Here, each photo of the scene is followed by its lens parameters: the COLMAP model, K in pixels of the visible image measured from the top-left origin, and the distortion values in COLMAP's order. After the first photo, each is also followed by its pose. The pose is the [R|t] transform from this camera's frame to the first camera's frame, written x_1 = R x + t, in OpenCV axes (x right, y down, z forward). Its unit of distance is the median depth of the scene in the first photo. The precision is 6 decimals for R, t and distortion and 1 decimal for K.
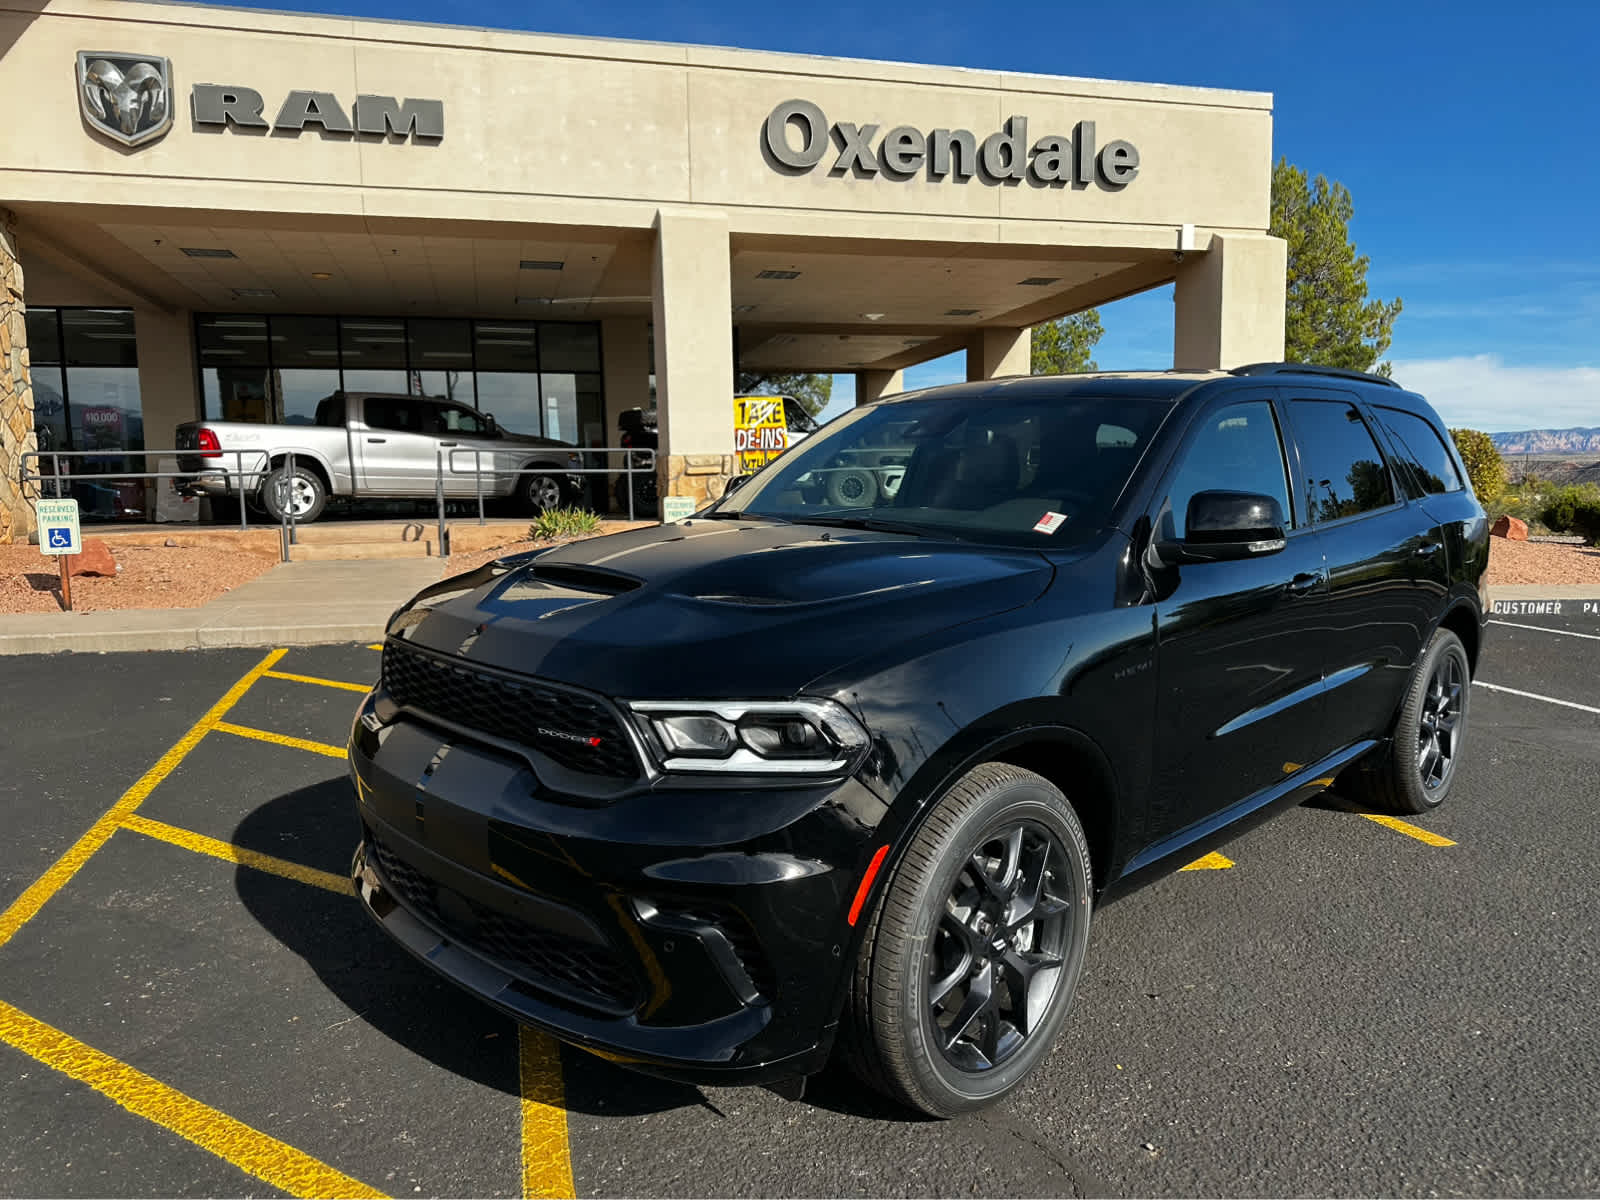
lens RADIAL K [[1136.2, 0, 806.3], [0, 1136.2, 616.4], [0, 0, 1]] dist [0.029325, -0.035270]
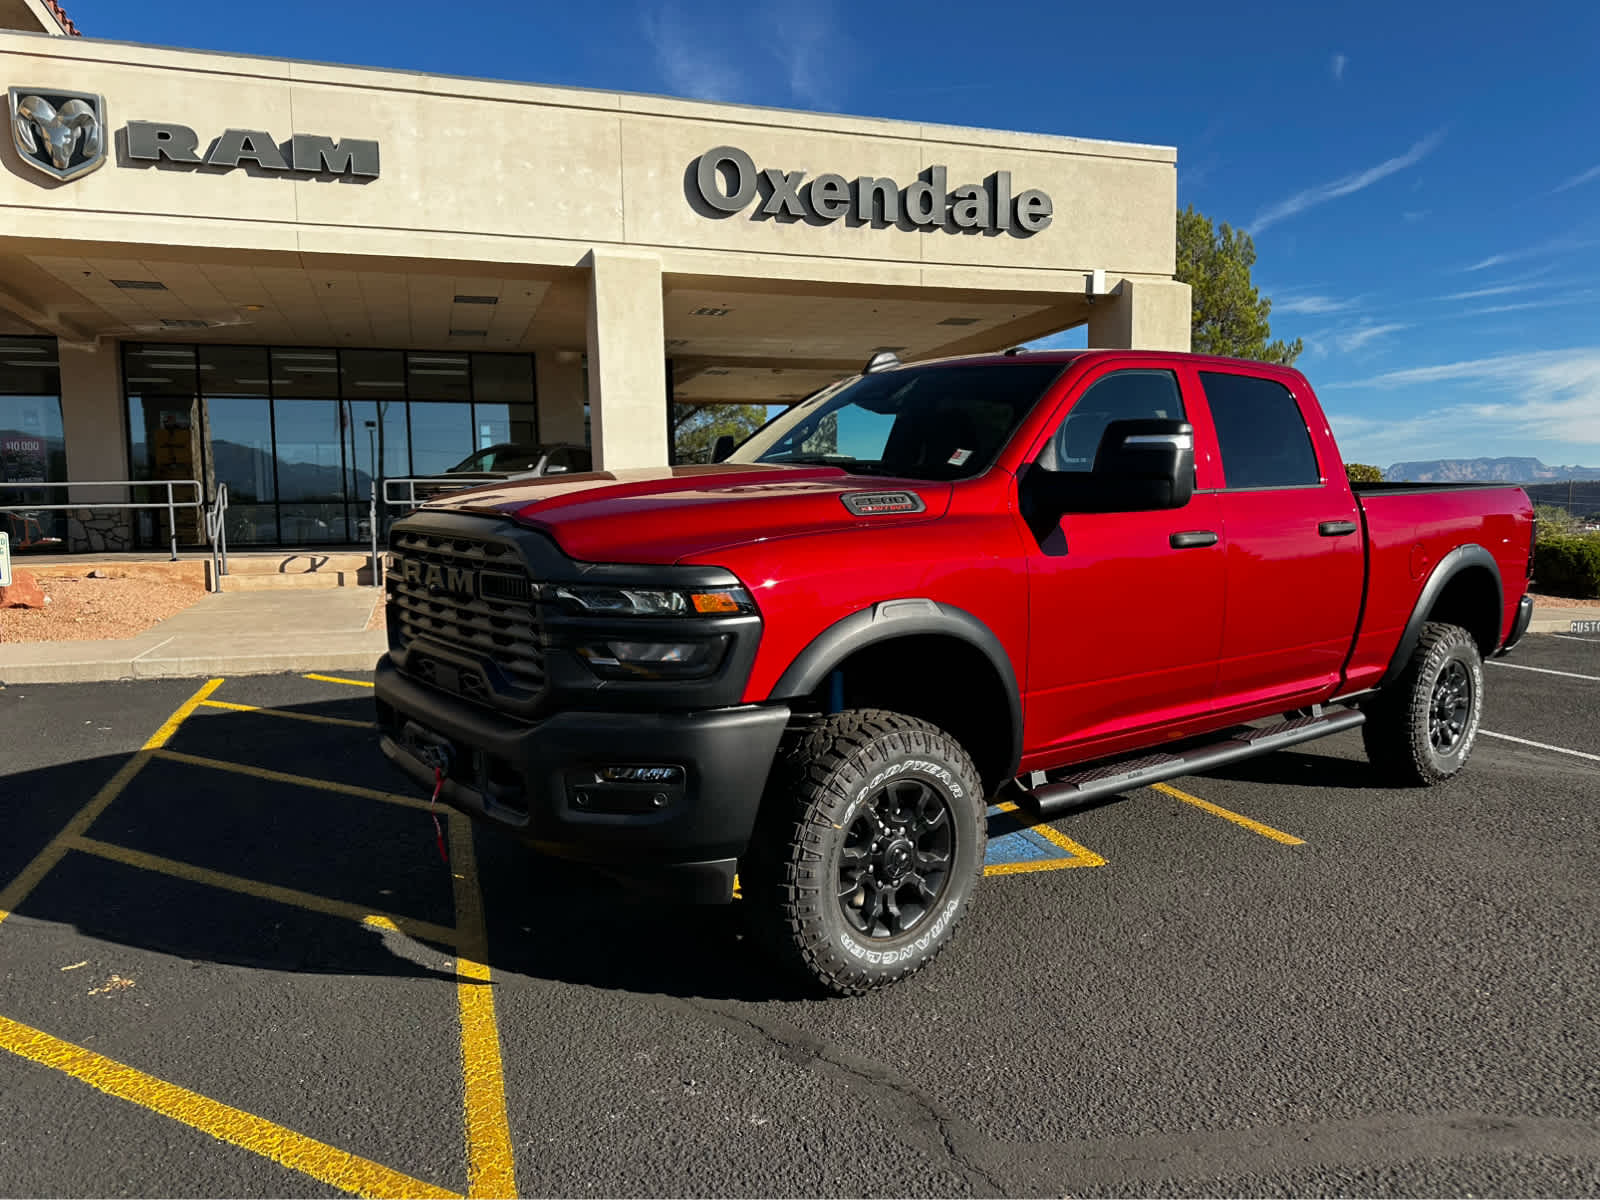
lens RADIAL K [[1136.2, 0, 814.0], [0, 1136.2, 610.1], [0, 0, 1]] dist [0.029325, -0.035270]
pose [[0.998091, -0.004766, 0.061570, 0.005636], [0.006534, 0.999571, -0.028535, -0.000136], [-0.061408, 0.028883, 0.997695, -0.030433]]
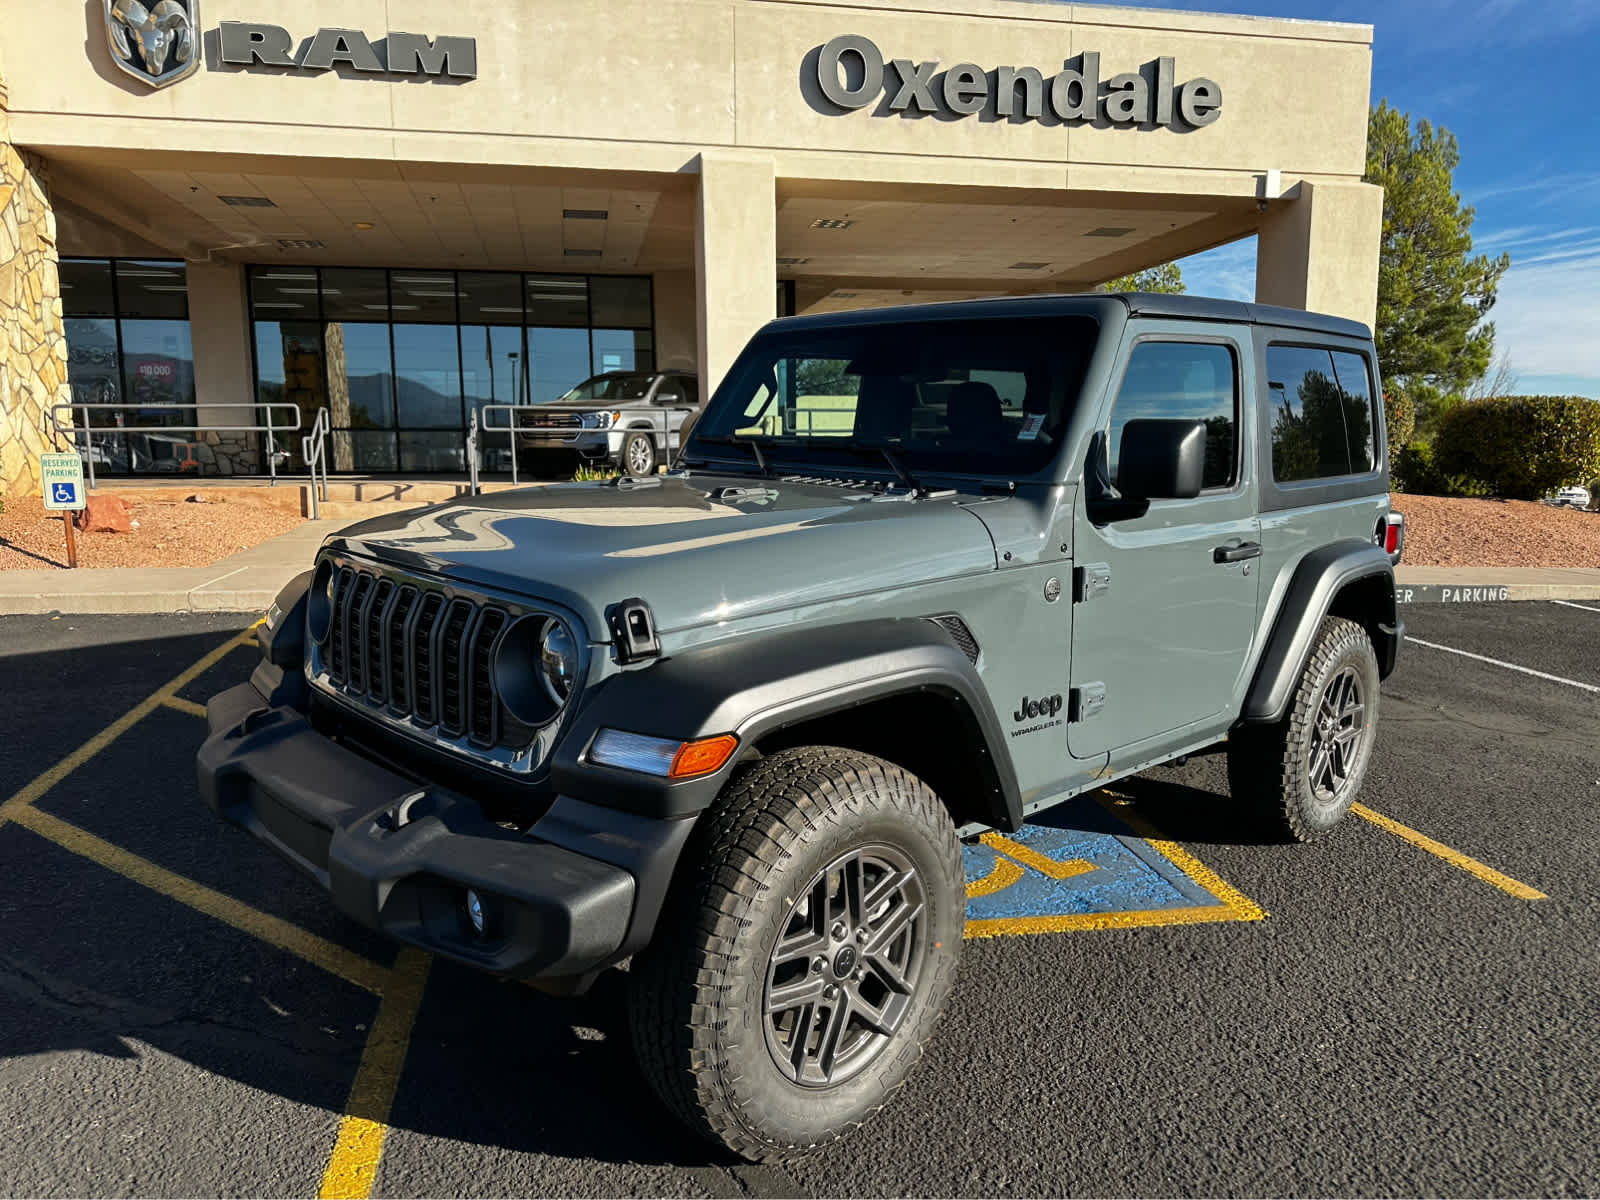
lens RADIAL K [[1136.2, 0, 806.5], [0, 1136.2, 616.8], [0, 0, 1]] dist [0.029325, -0.035270]
pose [[0.997804, 0.022322, -0.062355, 0.025353], [-0.020196, 0.999200, 0.034507, -0.006583], [0.063075, -0.033172, 0.997457, 0.046205]]
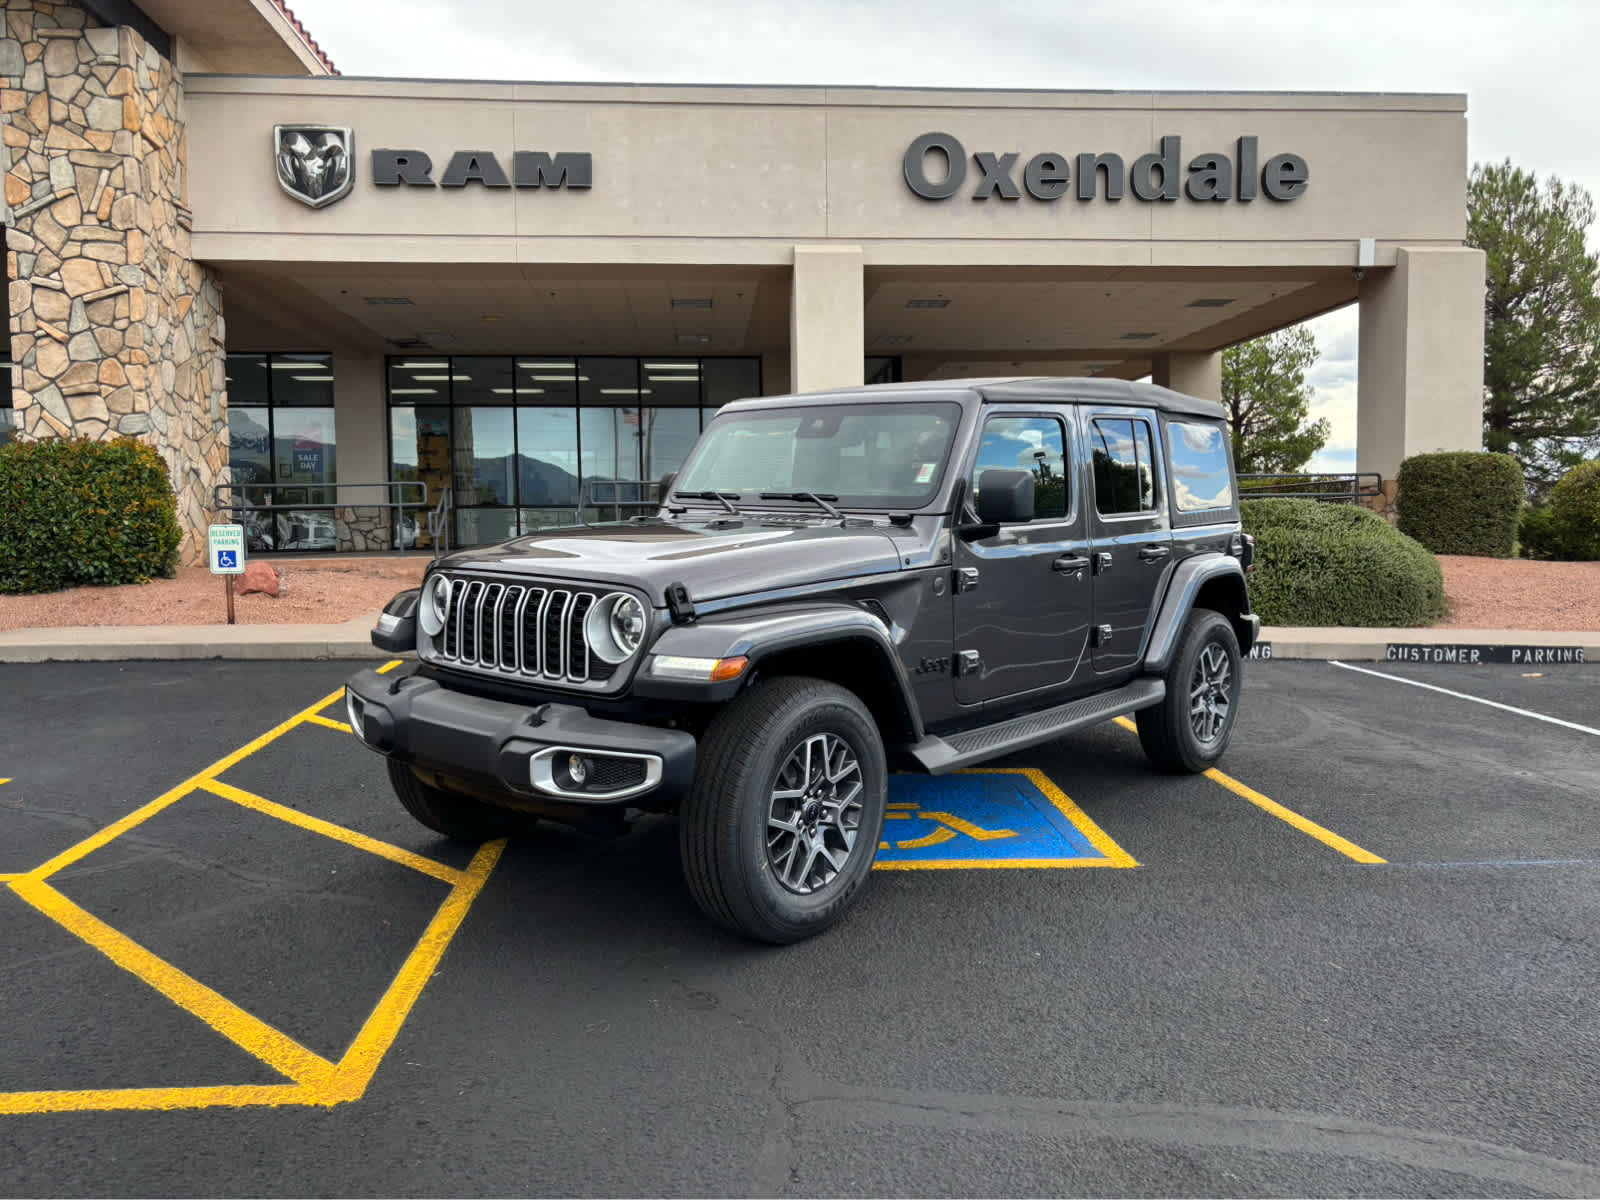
lens RADIAL K [[1219.8, 0, 801.2], [0, 1219.8, 598.4], [0, 0, 1]] dist [0.047029, -0.059951]
pose [[0.982858, 0.015664, -0.183697, 0.080957], [-0.025451, 0.998372, -0.051043, 0.011414], [0.182598, 0.054843, 0.981657, -0.051144]]
